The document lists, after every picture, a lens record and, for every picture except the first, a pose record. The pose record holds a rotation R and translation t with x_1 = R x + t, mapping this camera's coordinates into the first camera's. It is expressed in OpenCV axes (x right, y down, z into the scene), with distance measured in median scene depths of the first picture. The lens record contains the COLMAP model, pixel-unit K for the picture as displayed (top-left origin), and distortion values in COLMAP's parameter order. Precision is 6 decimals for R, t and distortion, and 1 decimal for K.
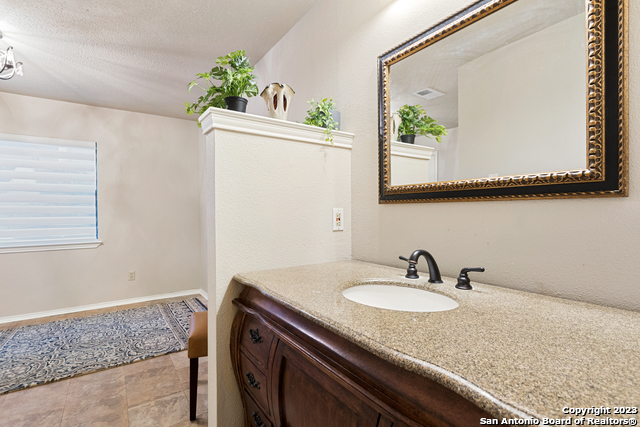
lens RADIAL K [[304.5, 0, 324.5], [0, 304.5, 211.5], [0, 0, 1]] dist [-0.003095, 0.000192]
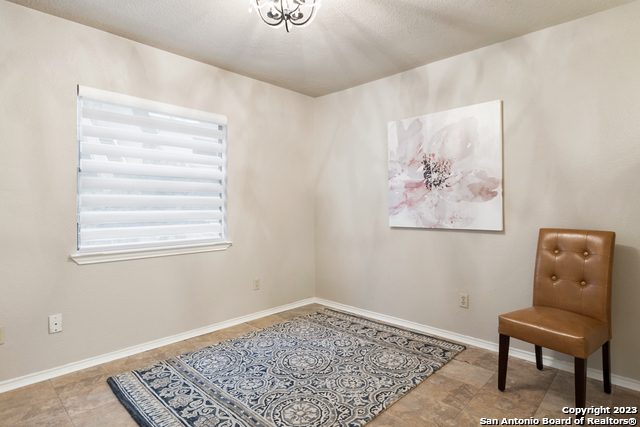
lens RADIAL K [[344.7, 0, 320.3], [0, 344.7, 206.8], [0, 0, 1]] dist [-0.002388, -0.000407]
pose [[0.981610, 0.006689, 0.190780, -0.729069], [-0.007390, 0.999968, 0.002962, 0.002388], [-0.190754, -0.004317, 0.981628, 0.082293]]
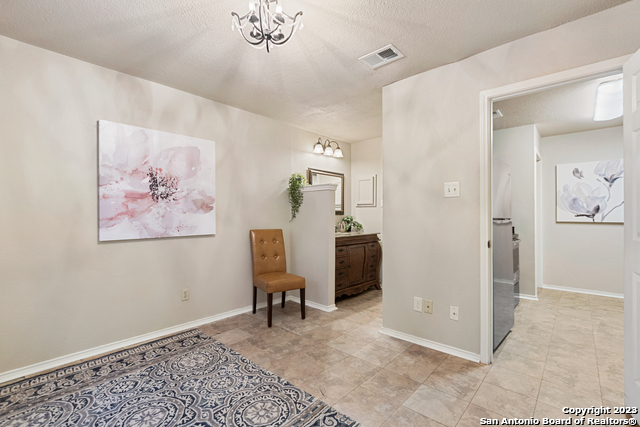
lens RADIAL K [[288.0, 0, 327.1], [0, 288.0, 213.8], [0, 0, 1]] dist [-0.001303, 0.000238]
pose [[-0.225278, 0.011918, 0.974222, -1.159619], [-0.000267, 0.999924, -0.012294, 0.001485], [-0.974295, -0.003030, -0.225258, 0.630867]]
